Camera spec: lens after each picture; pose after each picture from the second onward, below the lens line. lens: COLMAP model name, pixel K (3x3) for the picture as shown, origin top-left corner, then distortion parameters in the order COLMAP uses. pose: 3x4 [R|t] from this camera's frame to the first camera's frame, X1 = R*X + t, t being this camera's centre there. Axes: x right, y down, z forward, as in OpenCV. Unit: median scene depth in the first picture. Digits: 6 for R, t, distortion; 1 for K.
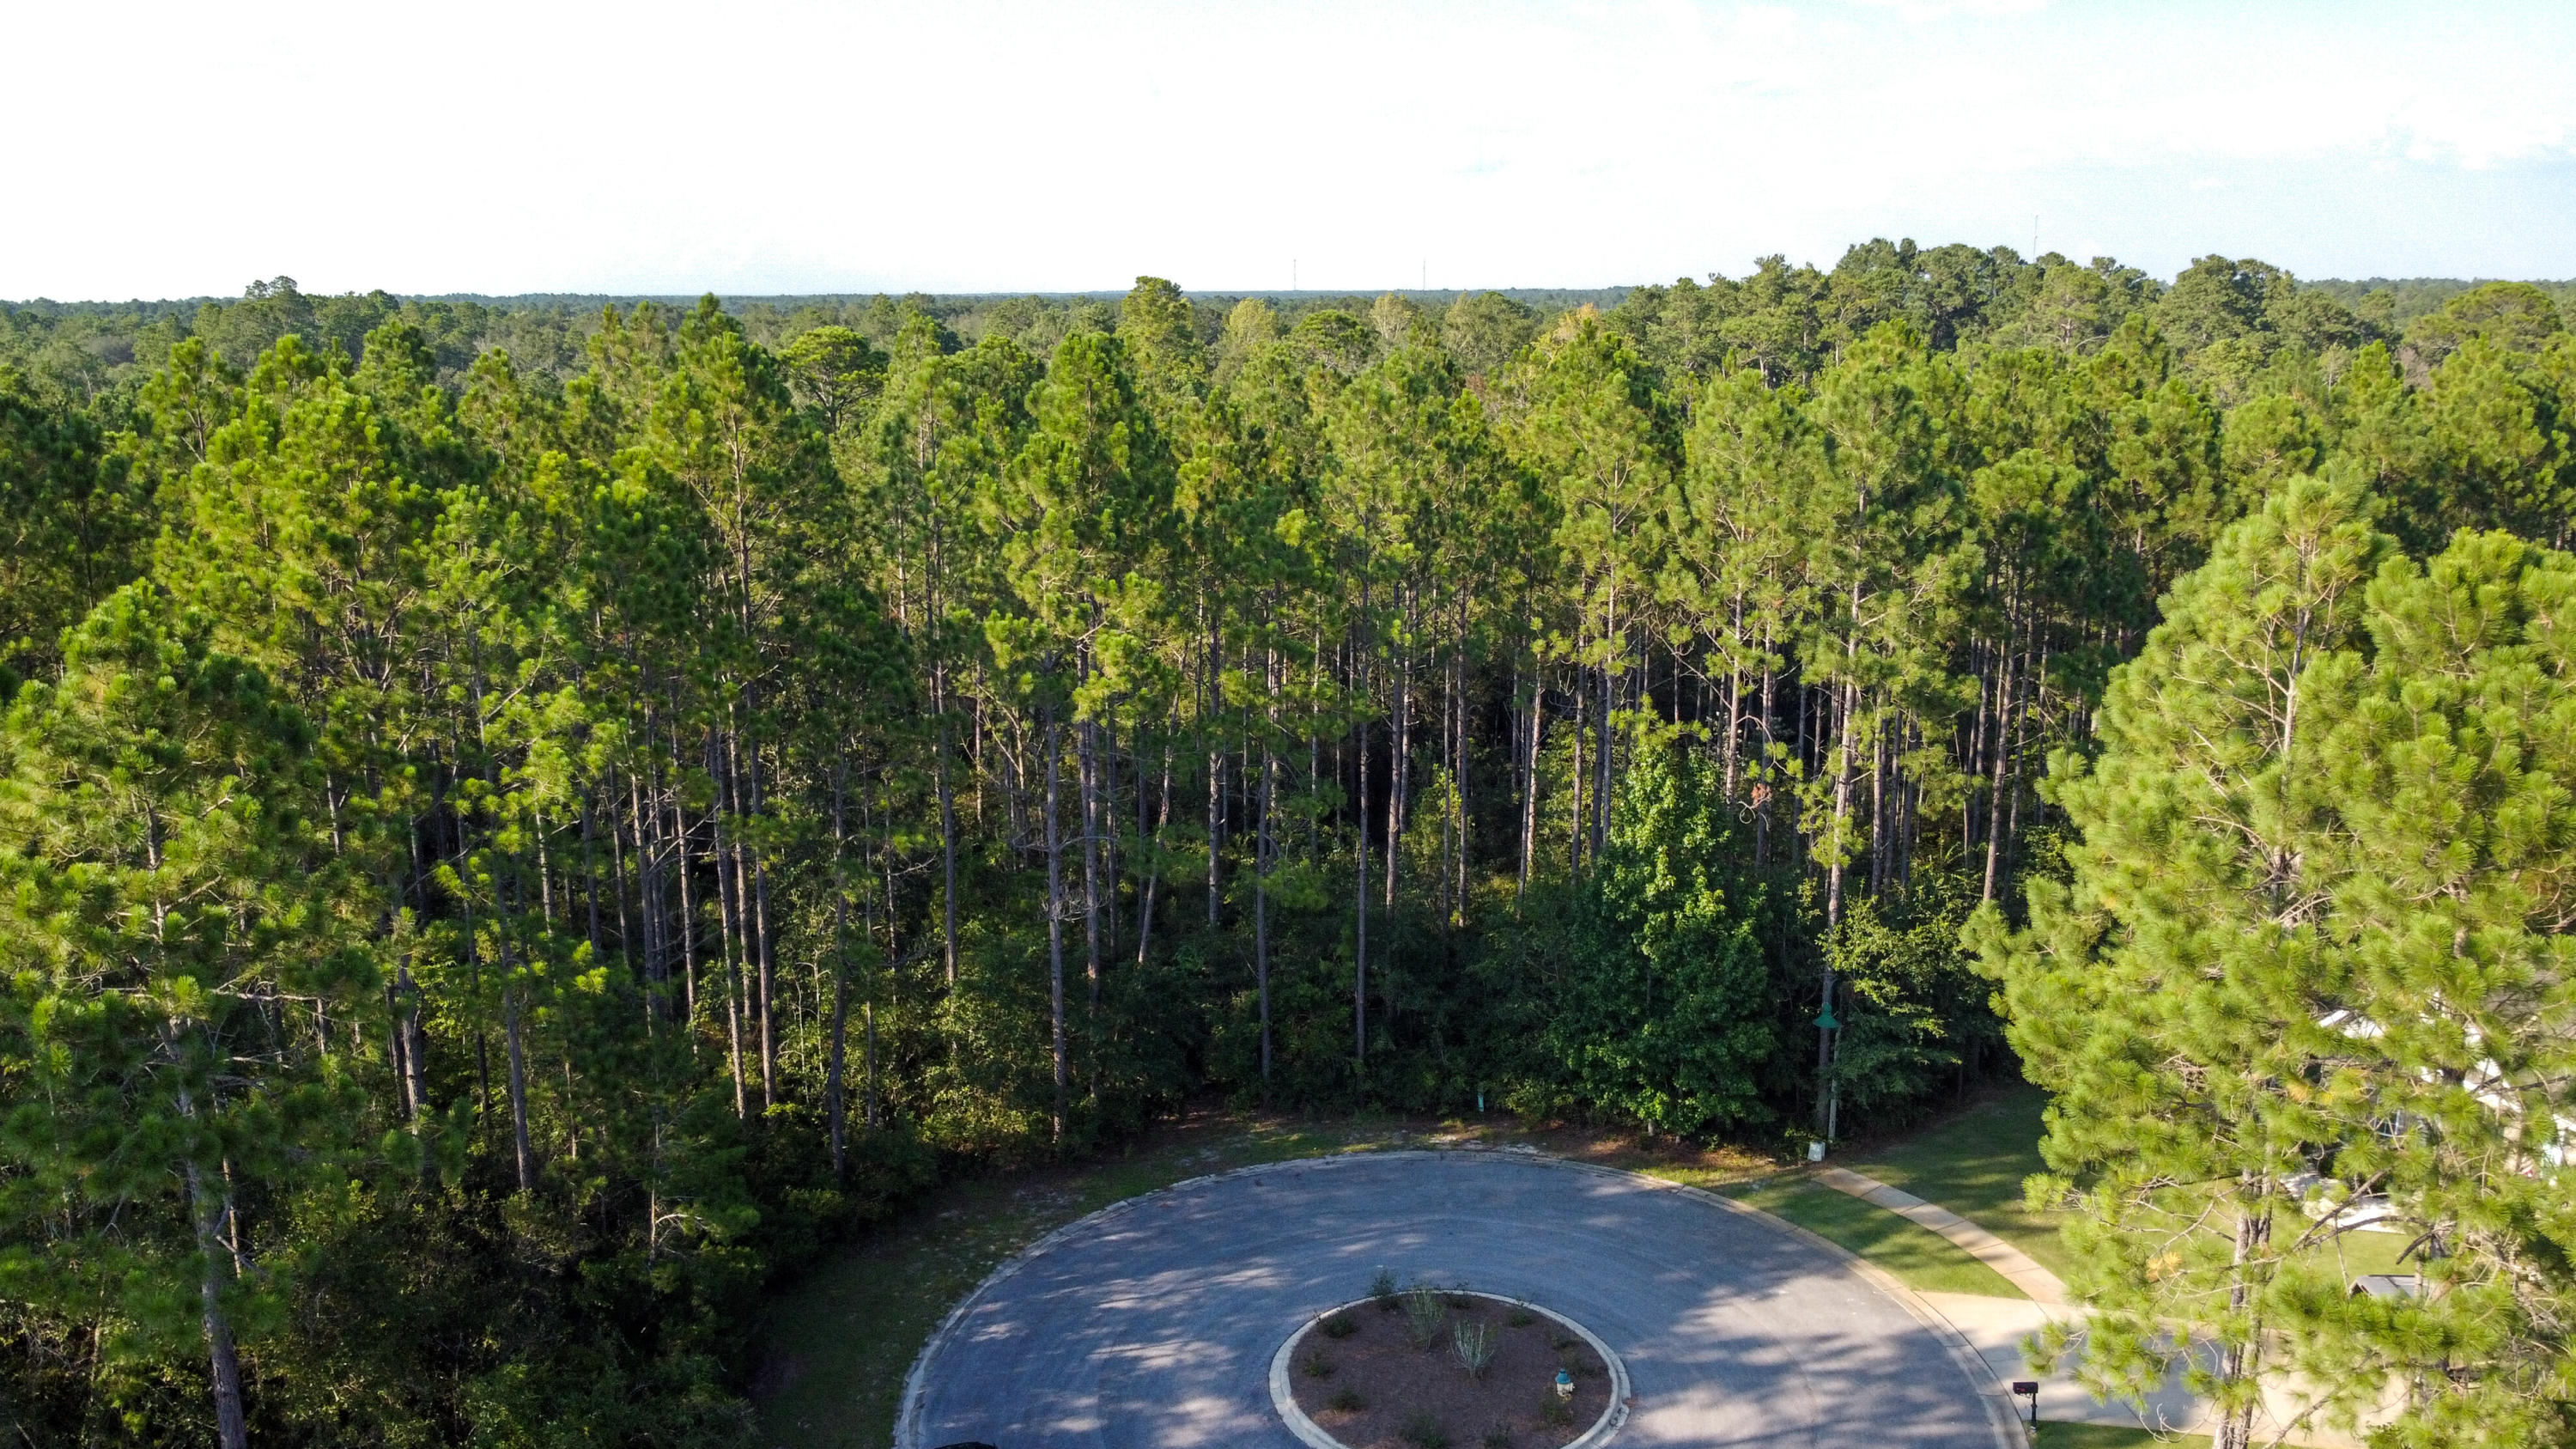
lens RADIAL K [[2033.2, 0, 1288.0], [0, 2033.2, 724.5], [0, 0, 1]] dist [-0.037405, -0.000675]
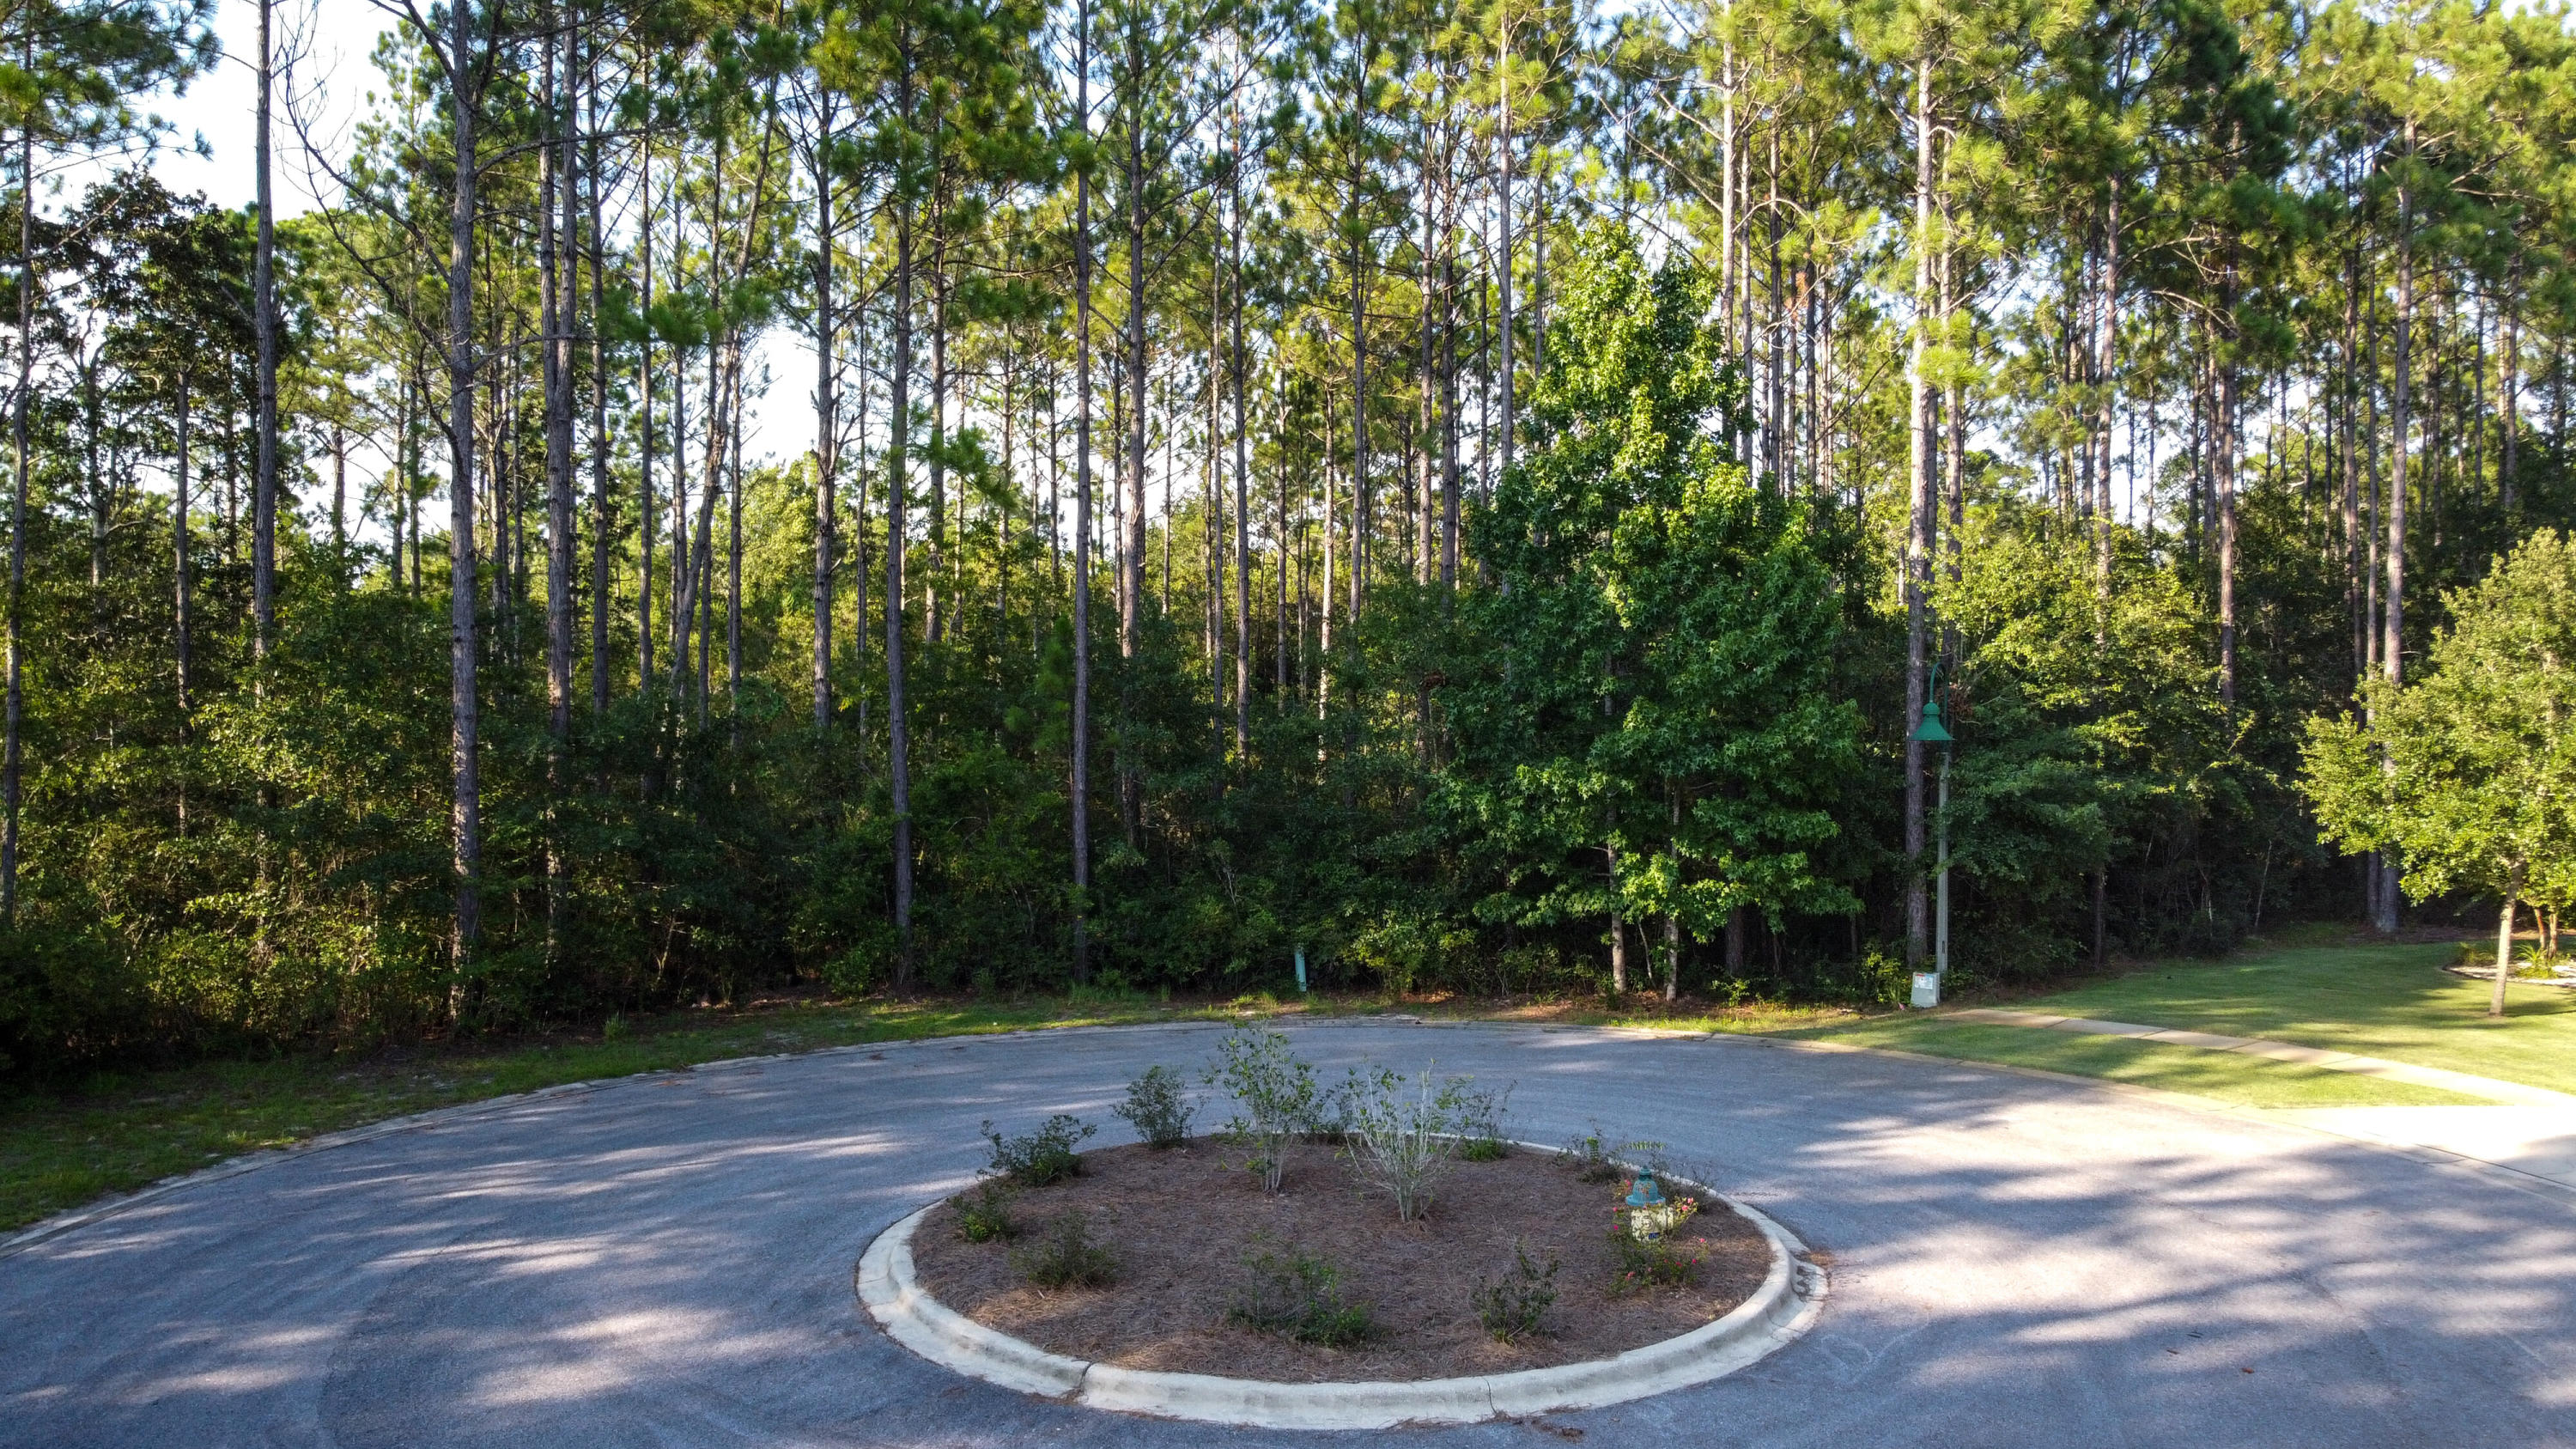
lens RADIAL K [[1930.8, 0, 1325.7], [0, 1930.8, 723.2], [0, 0, 1]] dist [-0.029502, -0.001783]
pose [[0.984473, 0.006872, 0.175400, 0.010714], [0.032896, 0.974307, -0.222807, 0.261687], [-0.172424, 0.225118, 0.958954, 0.535875]]
